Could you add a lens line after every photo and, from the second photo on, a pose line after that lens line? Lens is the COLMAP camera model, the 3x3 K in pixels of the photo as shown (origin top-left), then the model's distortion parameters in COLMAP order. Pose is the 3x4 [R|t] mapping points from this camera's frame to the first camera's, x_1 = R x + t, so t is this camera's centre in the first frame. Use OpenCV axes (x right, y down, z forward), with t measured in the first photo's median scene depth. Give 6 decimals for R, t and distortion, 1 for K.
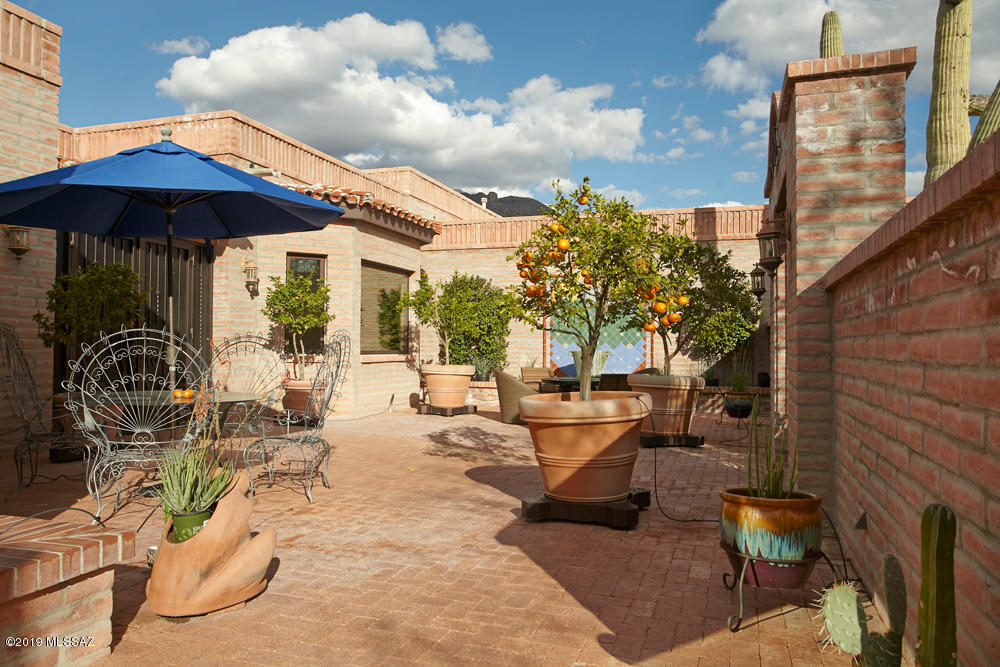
lens RADIAL K [[741.1, 0, 501.3], [0, 741.1, 337.6], [0, 0, 1]] dist [-0.122279, 0.002002]
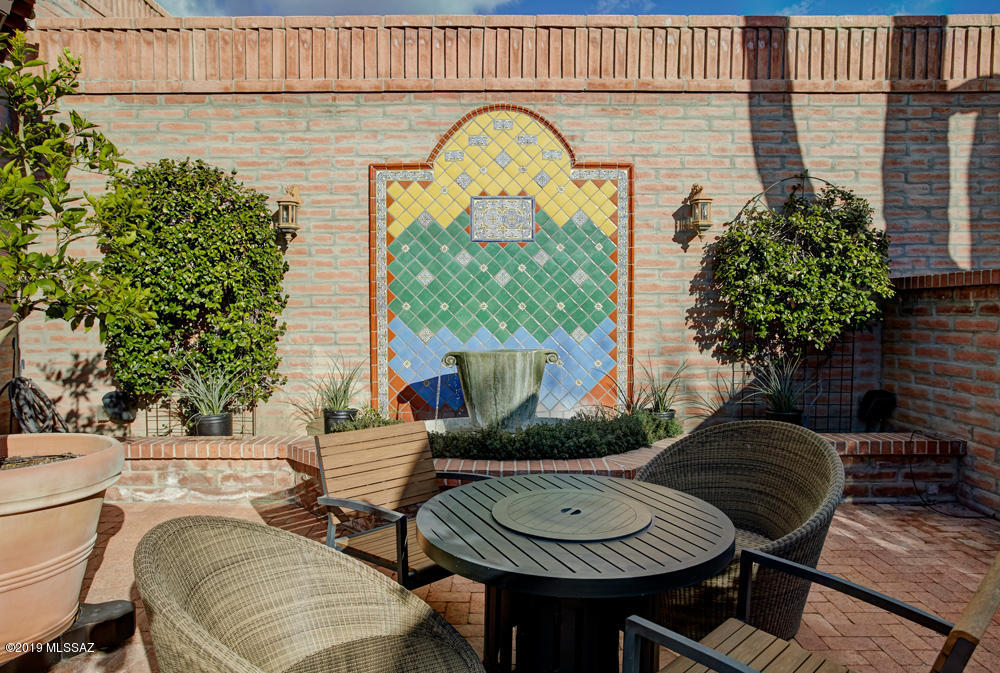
lens RADIAL K [[668.9, 0, 498.3], [0, 668.9, 328.4], [0, 0, 1]] dist [0.003980, 0.002251]
pose [[0.952702, -0.015529, 0.303509, 0.012070], [0.005868, 0.999447, 0.032718, -0.005214], [-0.303850, -0.029390, 0.952267, 0.694118]]
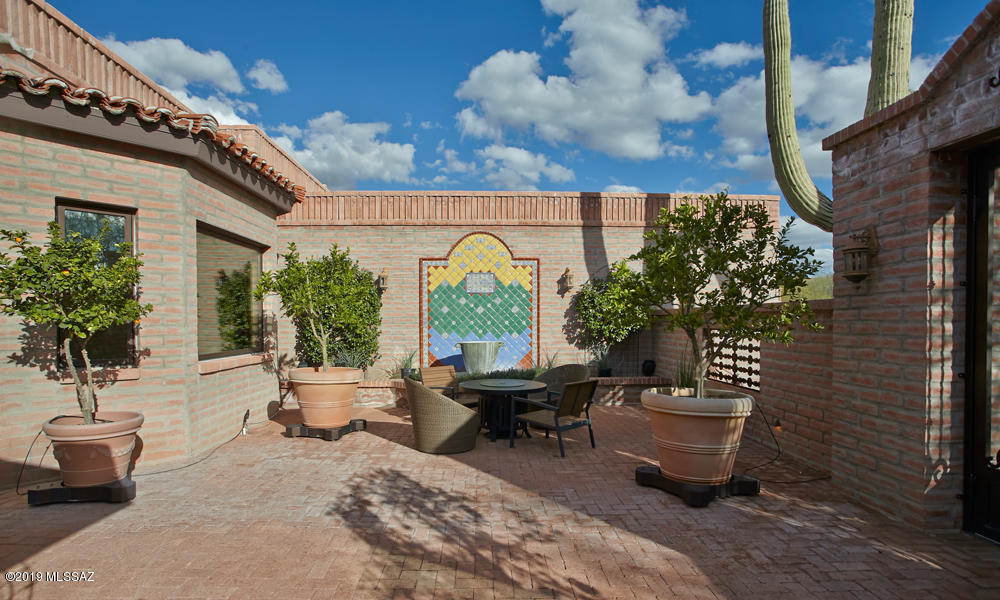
lens RADIAL K [[534.9, 0, 504.9], [0, 534.9, 334.0], [0, 0, 1]] dist [-0.027697, 0.000380]
pose [[0.935402, -0.017911, 0.353132, -0.086990], [0.005058, 0.999292, 0.037285, -0.016989], [-0.353550, -0.033090, 0.934830, 0.390847]]
